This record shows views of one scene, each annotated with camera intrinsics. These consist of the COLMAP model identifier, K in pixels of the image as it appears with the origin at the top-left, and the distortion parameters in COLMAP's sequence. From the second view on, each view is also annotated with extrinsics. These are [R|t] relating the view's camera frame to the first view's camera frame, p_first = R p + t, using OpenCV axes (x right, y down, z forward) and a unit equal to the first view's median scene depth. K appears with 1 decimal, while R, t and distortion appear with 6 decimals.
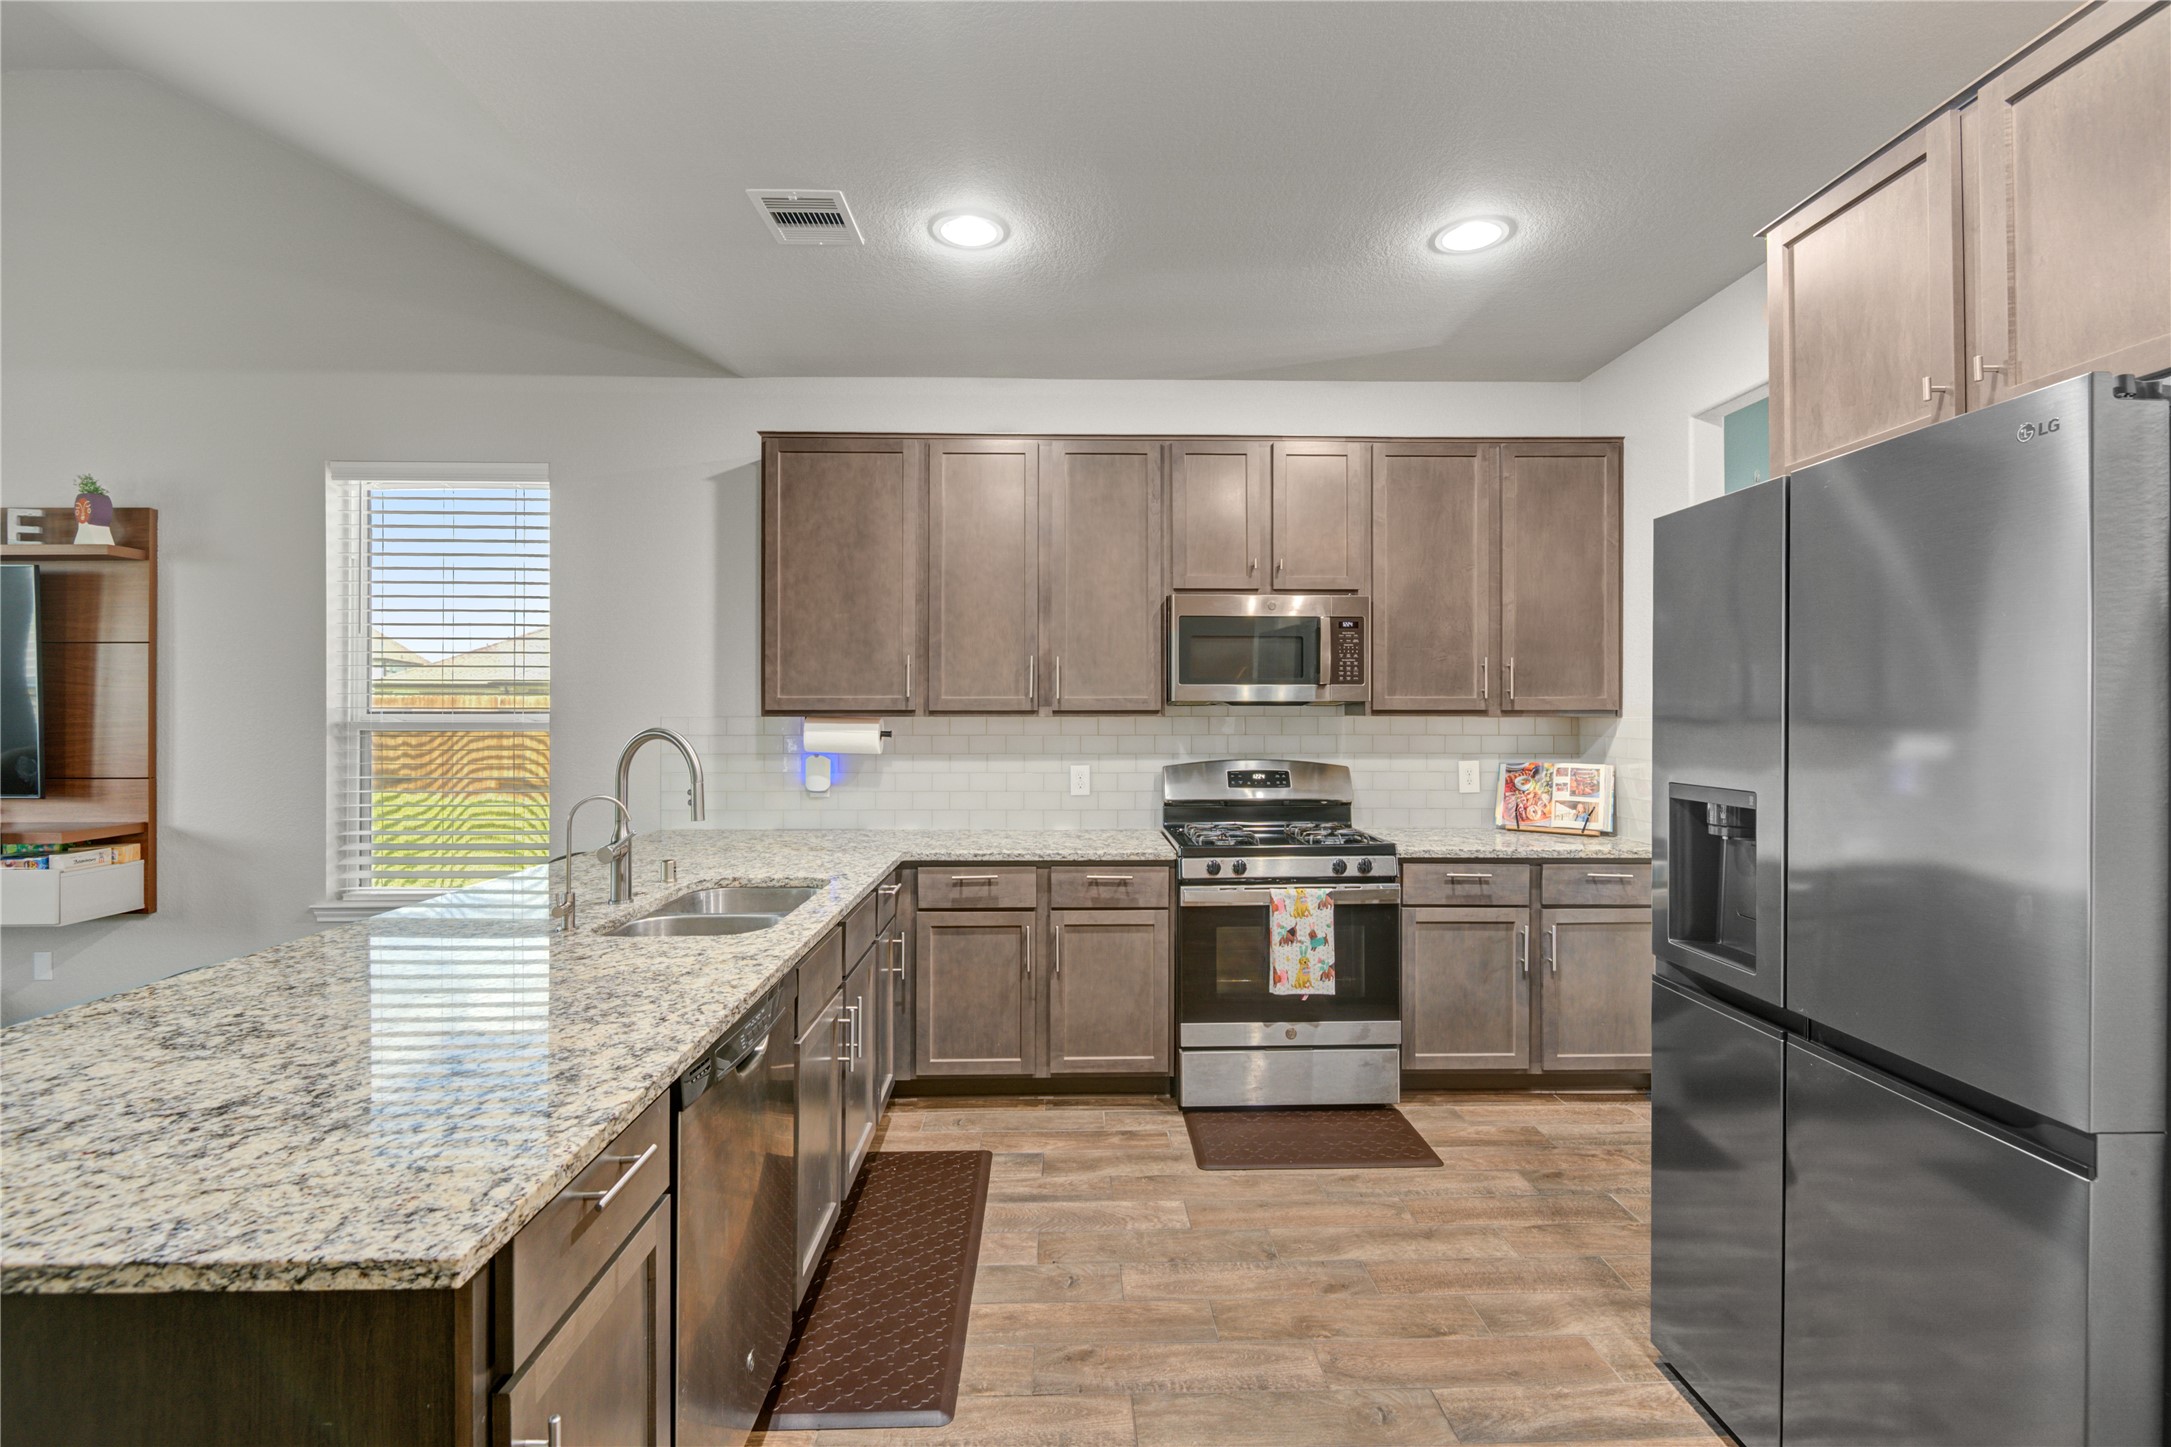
lens RADIAL K [[994.2, 0, 1102.8], [0, 994.2, 709.9], [0, 0, 1]] dist [0.000692, 0.000002]
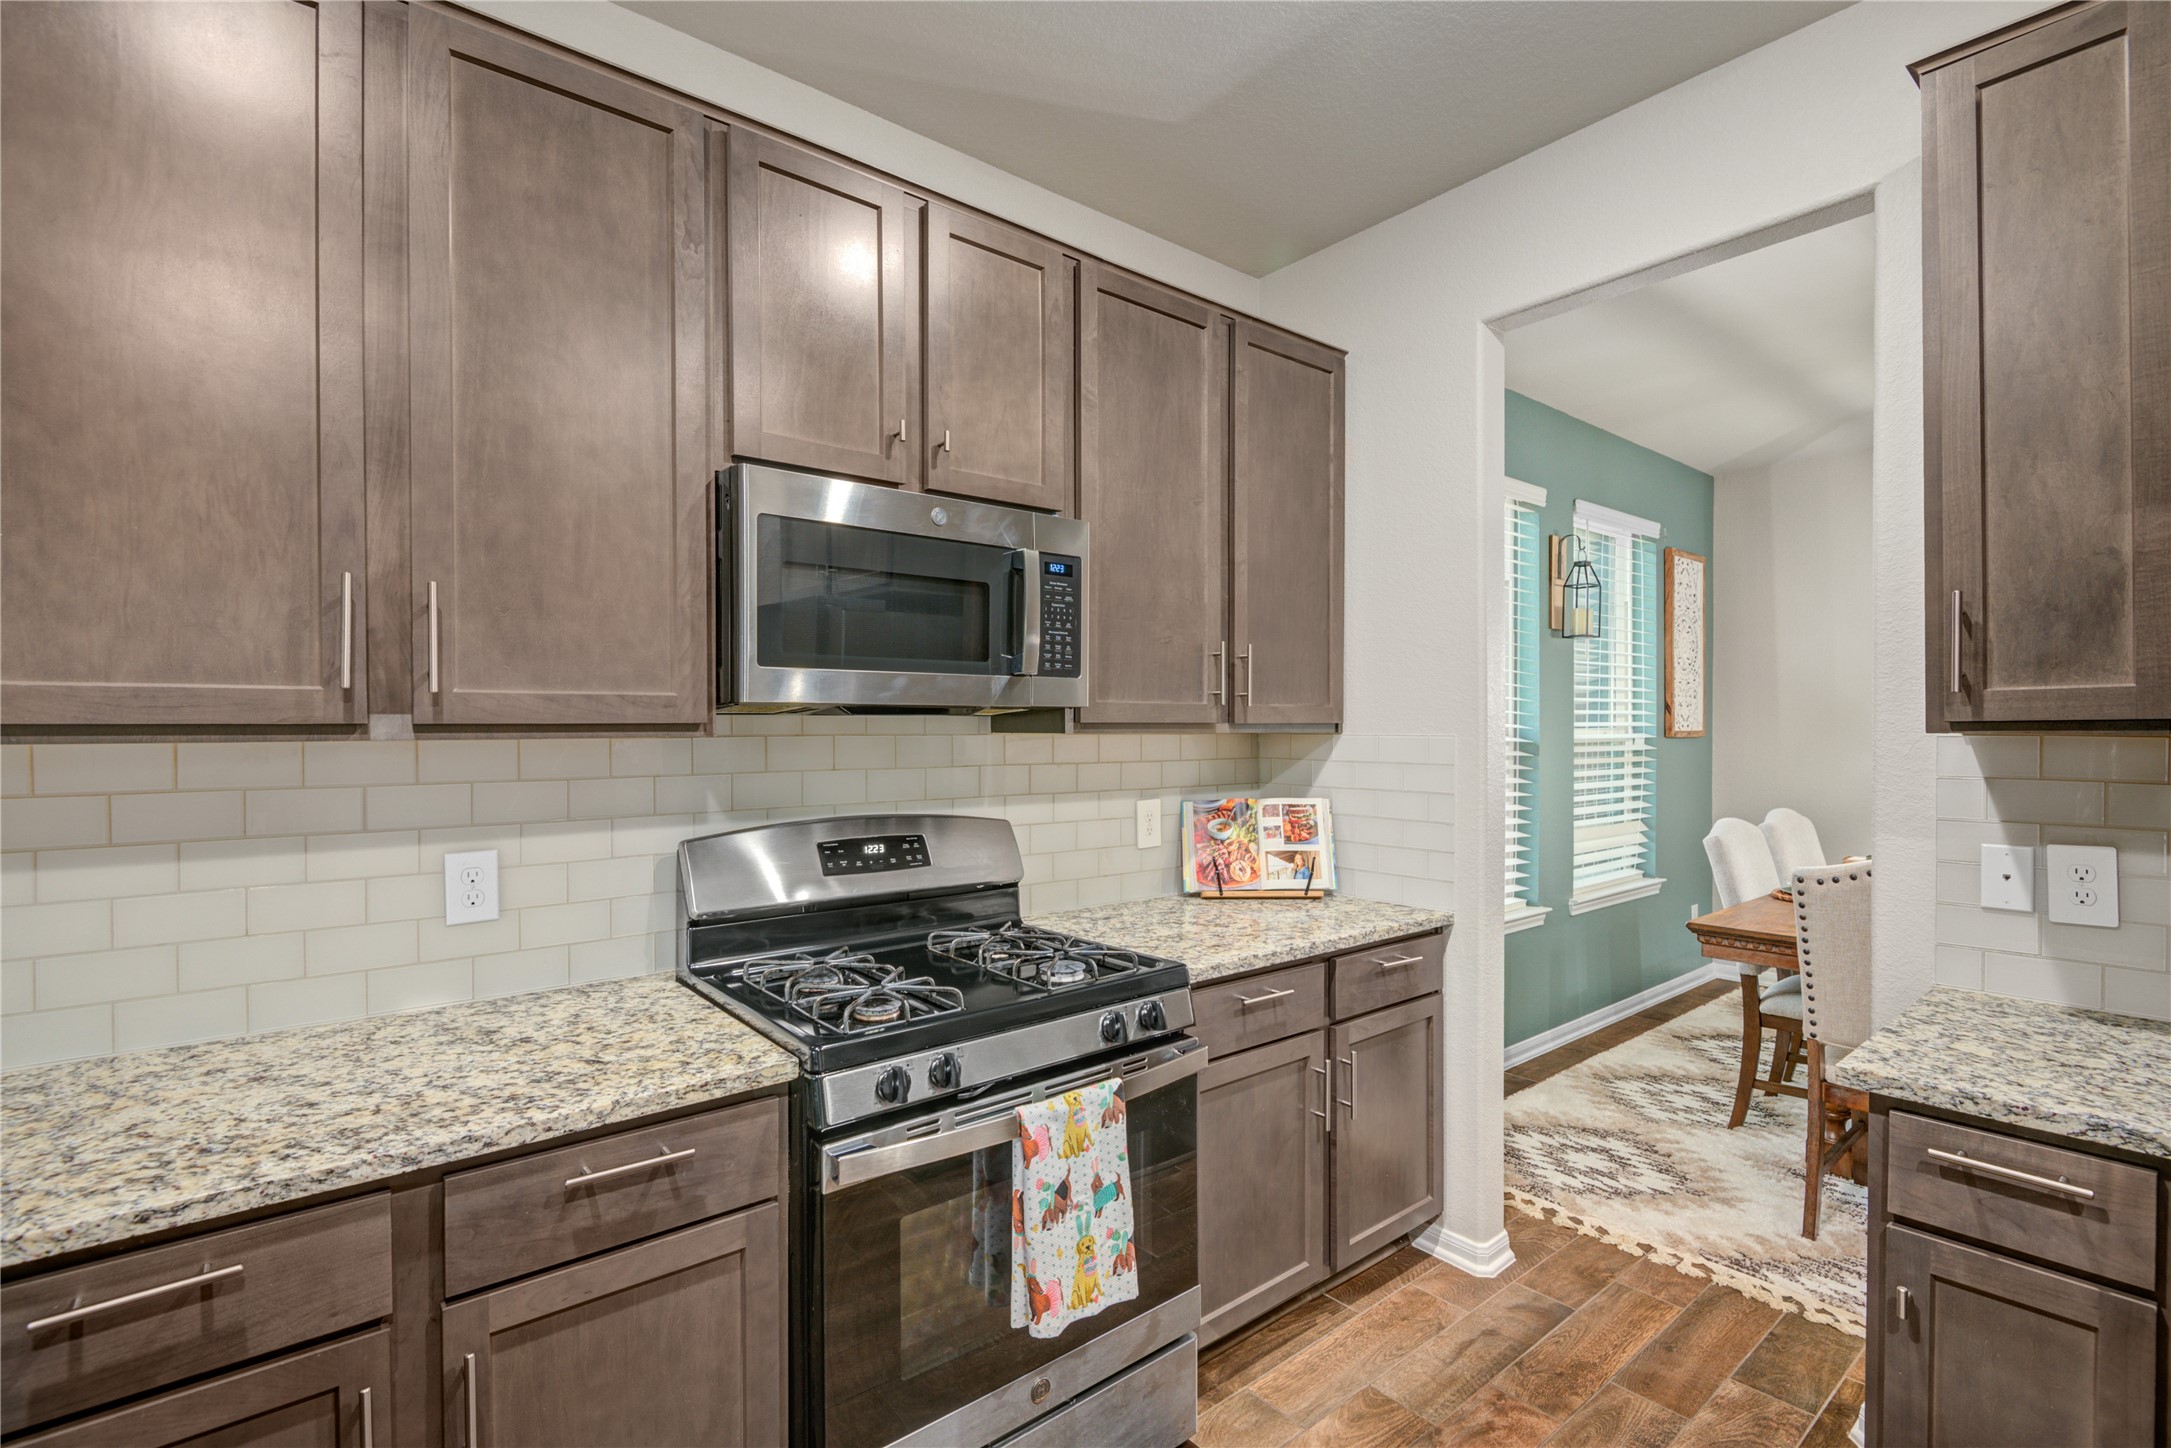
lens RADIAL K [[983.9, 0, 1084.5], [0, 983.9, 734.6], [0, 0, 1]] dist [0.008920, -0.007265]
pose [[0.801189, -0.006455, 0.598377, -0.070757], [0.002212, 0.999967, 0.007824, 0.002383], [-0.598408, -0.004945, 0.801177, 0.544732]]
